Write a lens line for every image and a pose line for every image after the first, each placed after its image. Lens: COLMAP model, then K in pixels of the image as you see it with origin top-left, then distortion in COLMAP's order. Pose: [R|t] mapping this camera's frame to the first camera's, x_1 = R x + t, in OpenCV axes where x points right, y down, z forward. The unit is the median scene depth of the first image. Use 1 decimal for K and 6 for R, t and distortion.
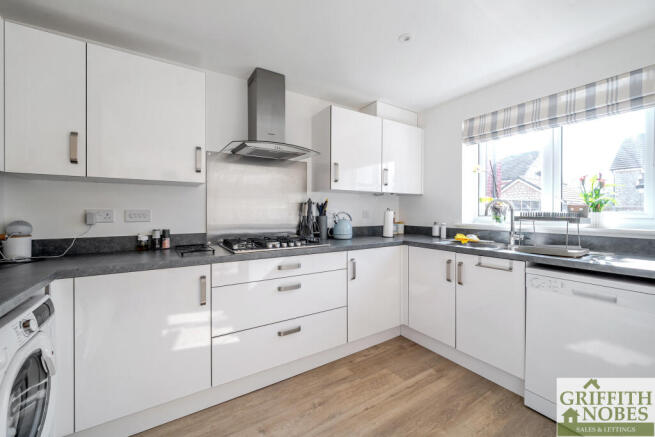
lens RADIAL K [[264.5, 0, 326.2], [0, 264.5, 215.7], [0, 0, 1]] dist [-0.018946, 0.000049]
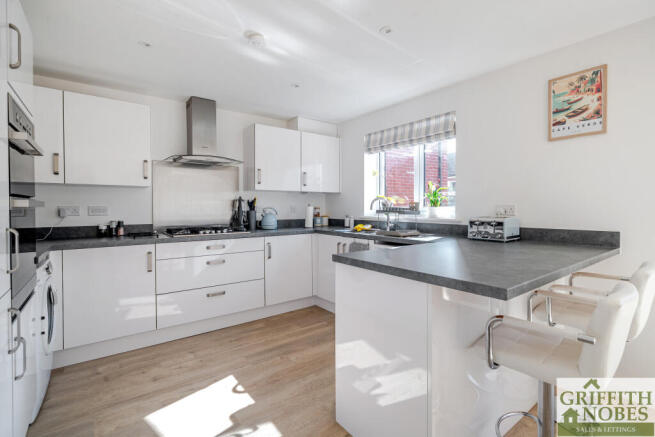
lens RADIAL K [[301.4, 0, 329.9], [0, 301.4, 215.3], [0, 0, 1]] dist [-0.016726, -0.001863]
pose [[0.995390, -0.005345, 0.095760, 0.261755], [0.004209, 0.999918, 0.012054, 0.008481], [-0.095817, -0.011595, 0.995331, -0.529060]]
